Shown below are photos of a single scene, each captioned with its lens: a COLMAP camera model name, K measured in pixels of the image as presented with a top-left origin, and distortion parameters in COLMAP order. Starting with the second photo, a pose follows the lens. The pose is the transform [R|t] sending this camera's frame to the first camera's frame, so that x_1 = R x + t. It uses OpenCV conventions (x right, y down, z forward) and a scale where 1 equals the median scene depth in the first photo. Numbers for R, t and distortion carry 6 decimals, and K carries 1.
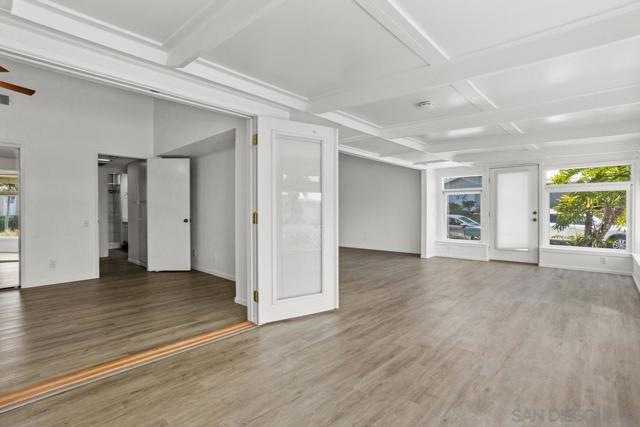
lens RADIAL K [[306.0, 0, 318.8], [0, 306.0, 212.6], [0, 0, 1]] dist [0.001653, 0.001705]
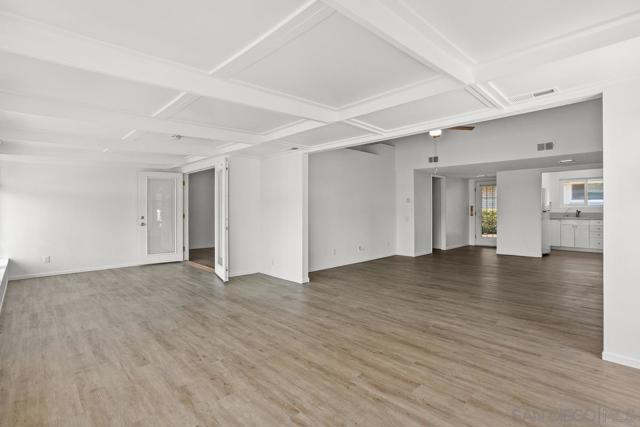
lens RADIAL K [[306.0, 0, 317.8], [0, 306.0, 210.7], [0, 0, 1]] dist [0.001653, 0.001705]
pose [[-0.064833, 0.008129, -0.997863, 1.785445], [-0.002450, 0.999963, 0.008305, -0.043213], [0.997893, 0.002983, -0.064811, 1.852328]]
